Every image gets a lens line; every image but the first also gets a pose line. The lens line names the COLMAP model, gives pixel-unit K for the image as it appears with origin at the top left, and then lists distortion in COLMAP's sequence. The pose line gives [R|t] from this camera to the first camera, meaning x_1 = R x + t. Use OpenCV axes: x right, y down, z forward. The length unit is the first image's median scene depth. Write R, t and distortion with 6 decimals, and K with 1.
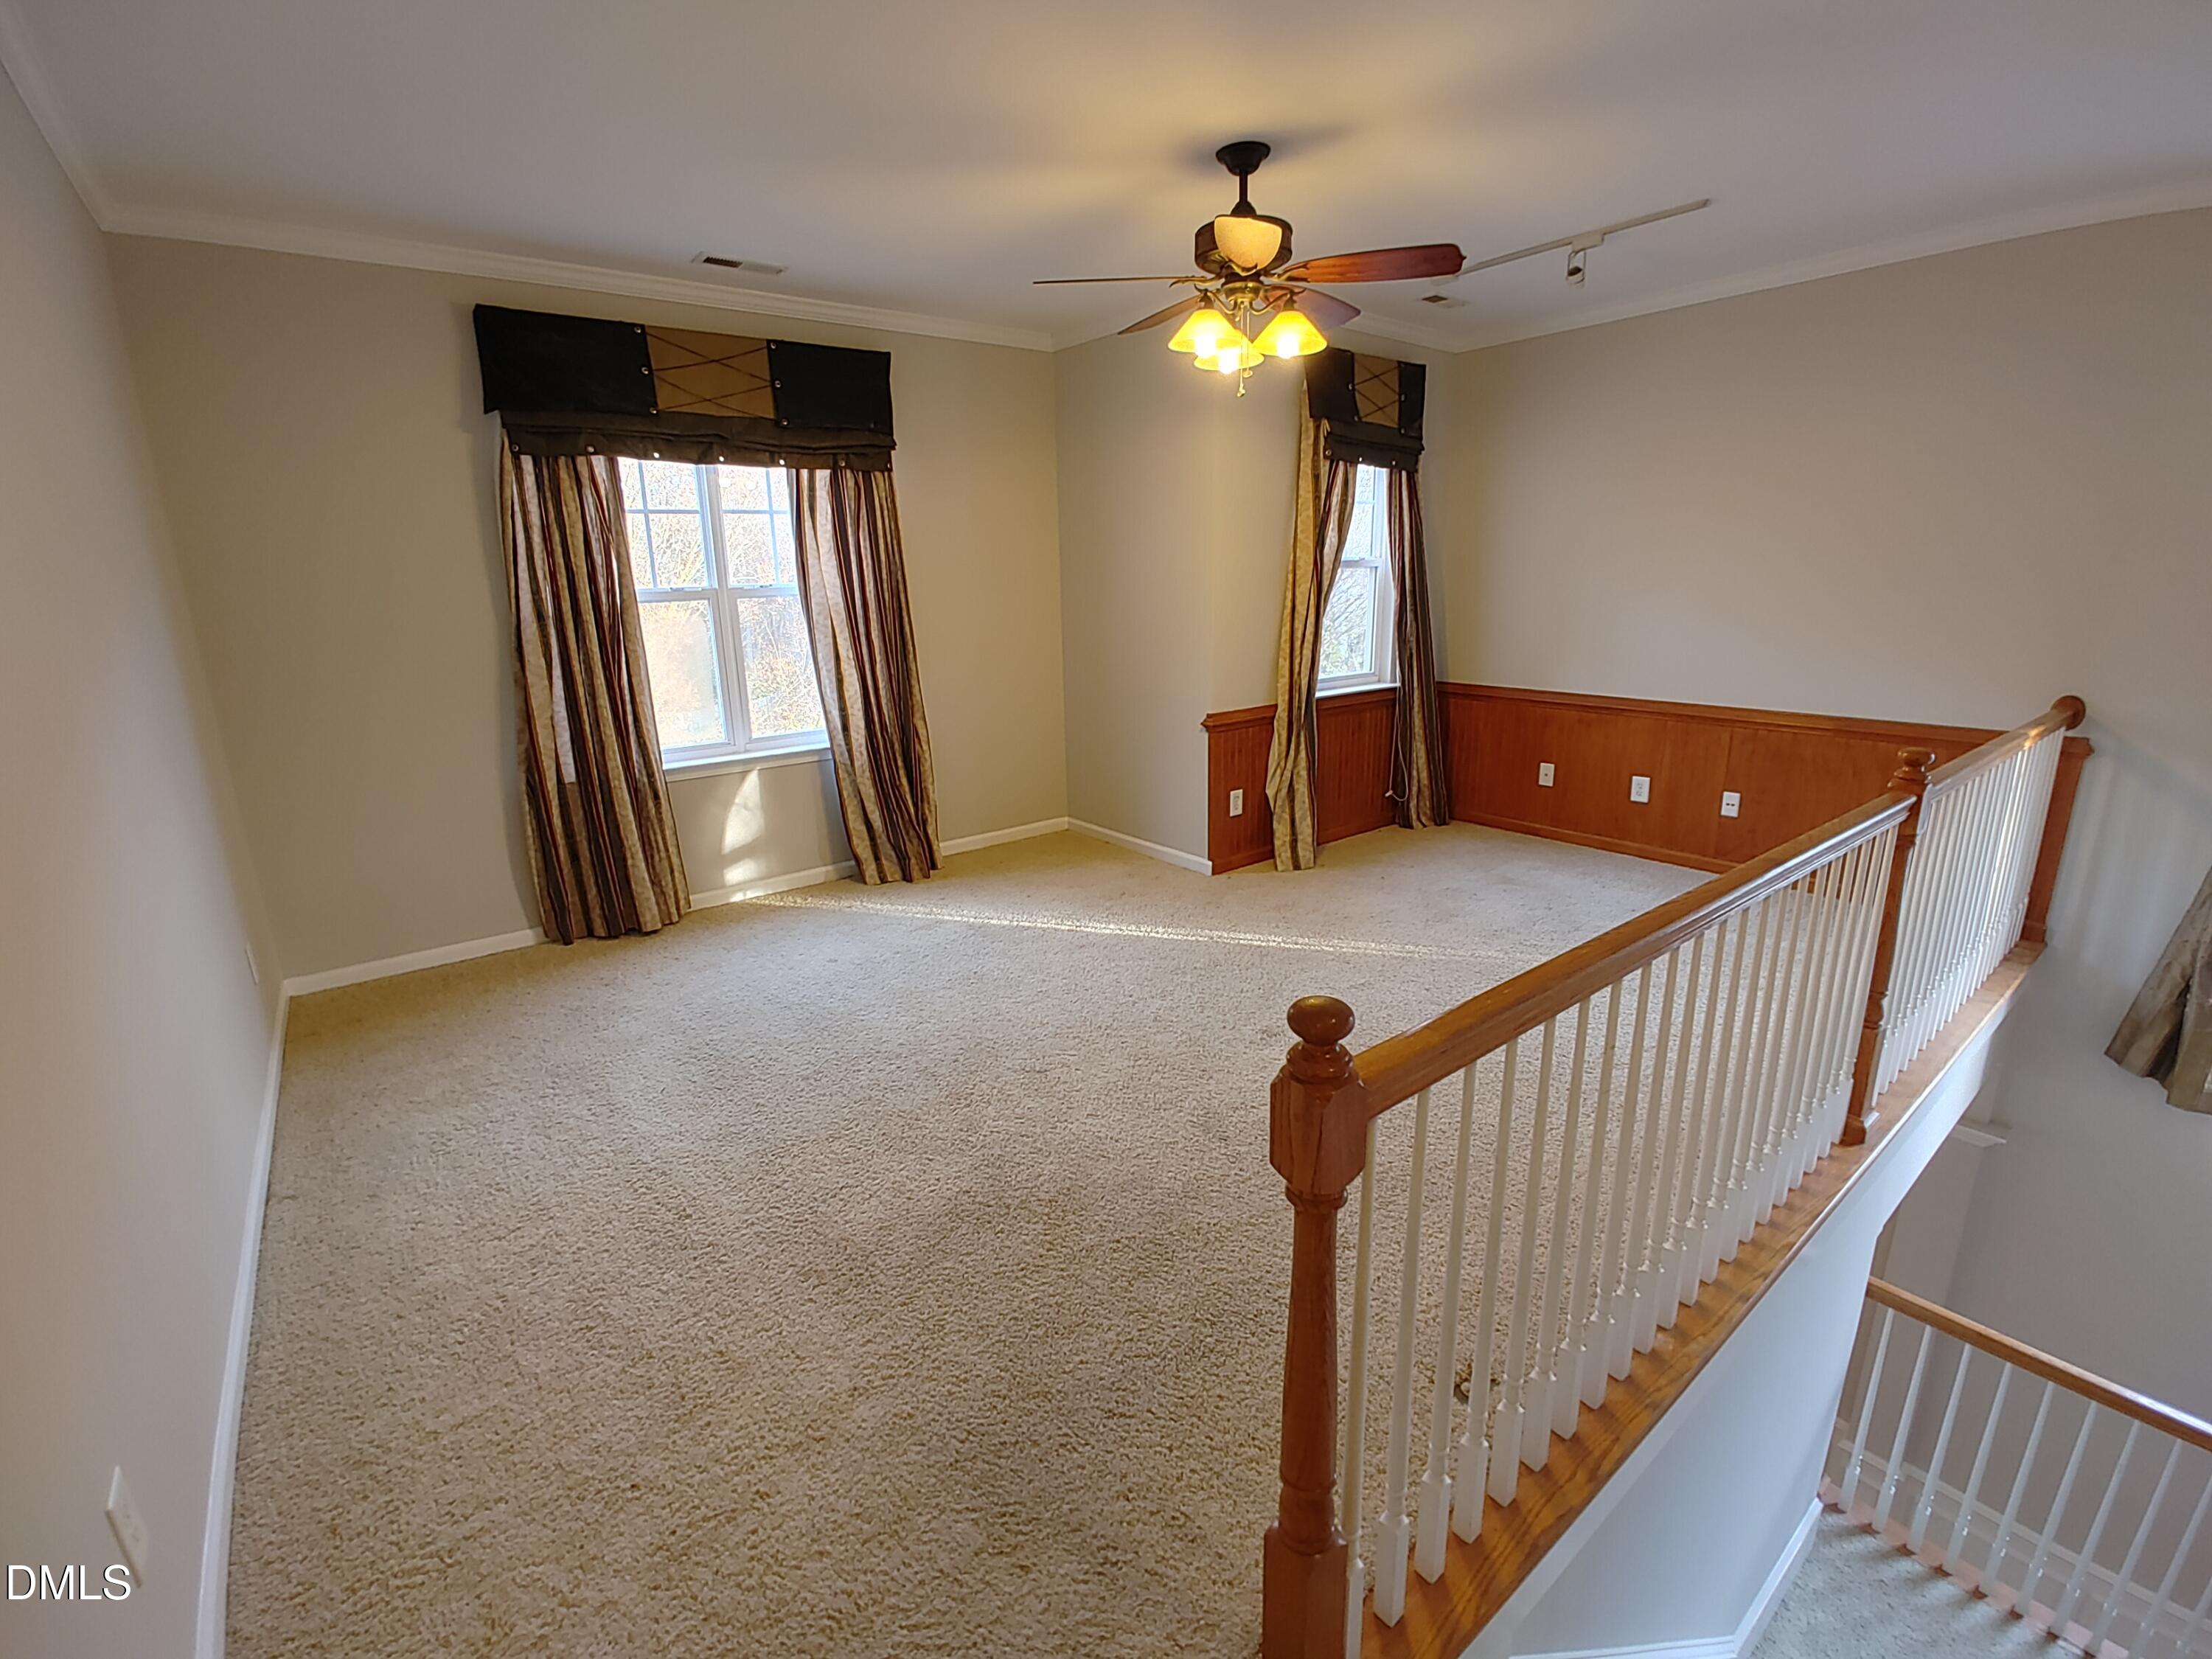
lens RADIAL K [[961.6, 0, 1103.6], [0, 961.6, 823.3], [0, 0, 1]] dist [-0.018368, 0.000575]
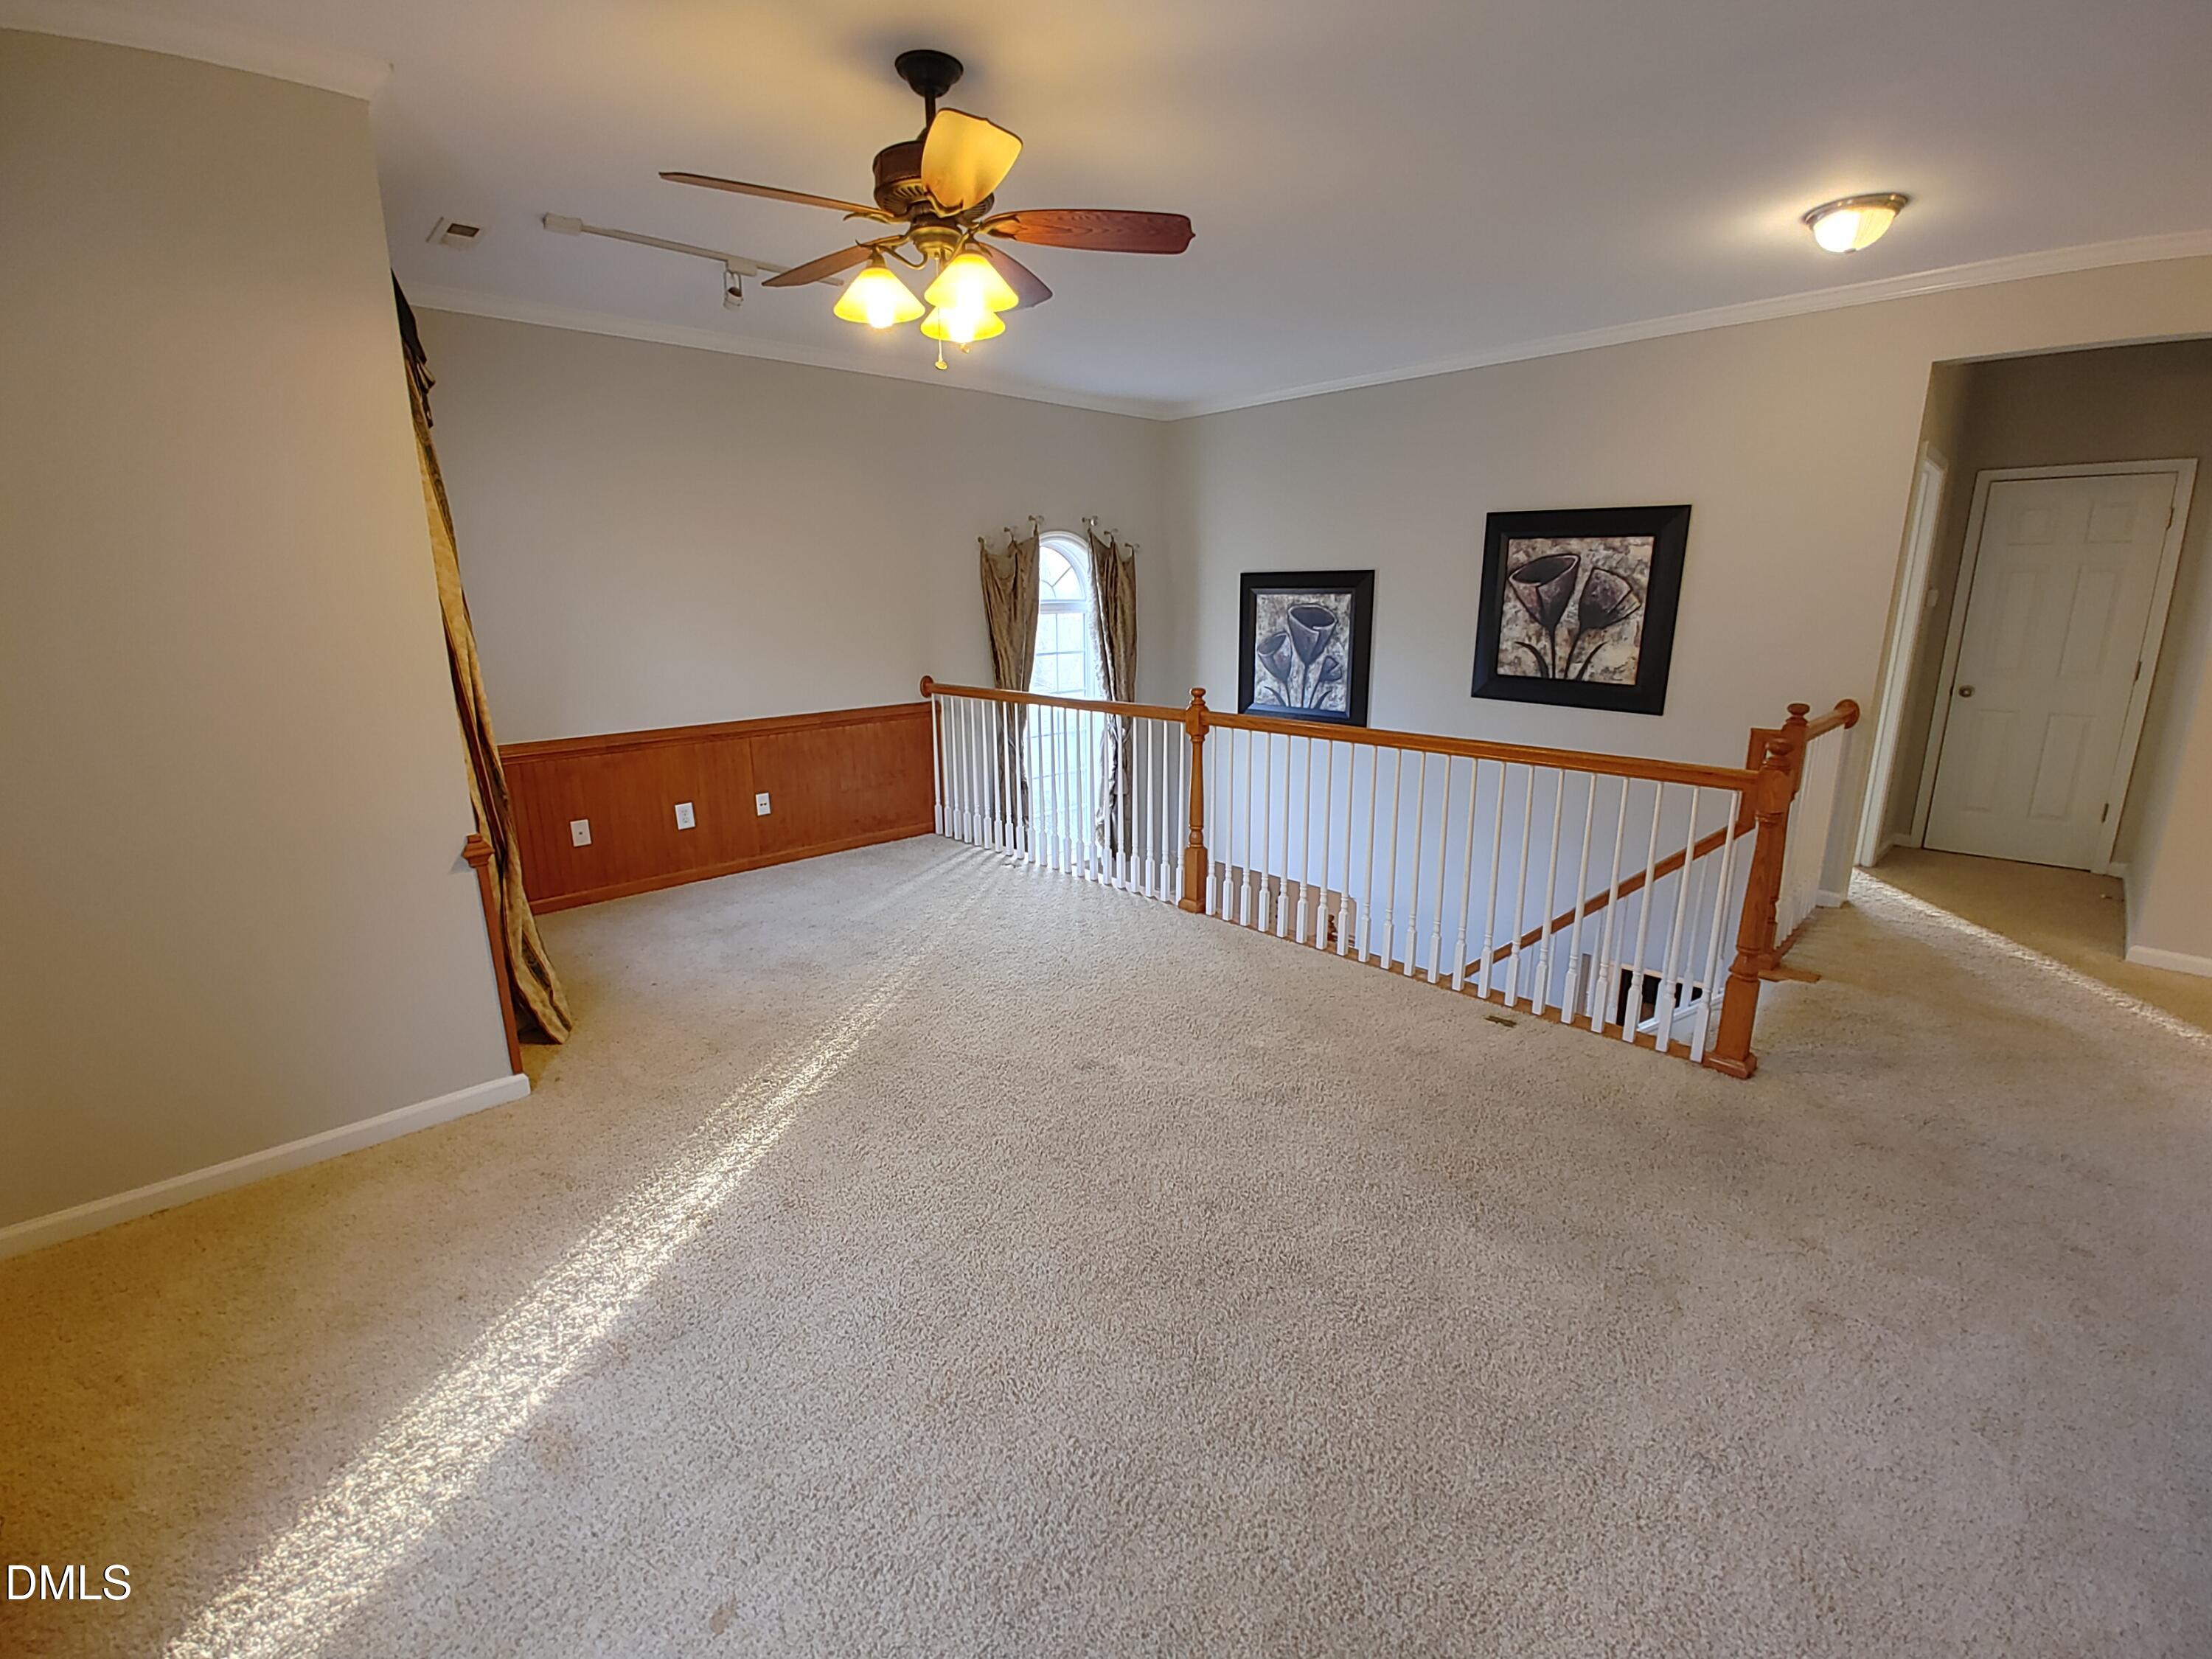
lens RADIAL K [[961.6, 0, 1103.6], [0, 961.6, 823.3], [0, 0, 1]] dist [-0.018368, 0.000575]
pose [[-0.118504, -0.206999, 0.971138, -0.503303], [0.264185, 0.936205, 0.231790, -0.156183], [-0.957164, 0.284028, -0.056258, 0.684531]]
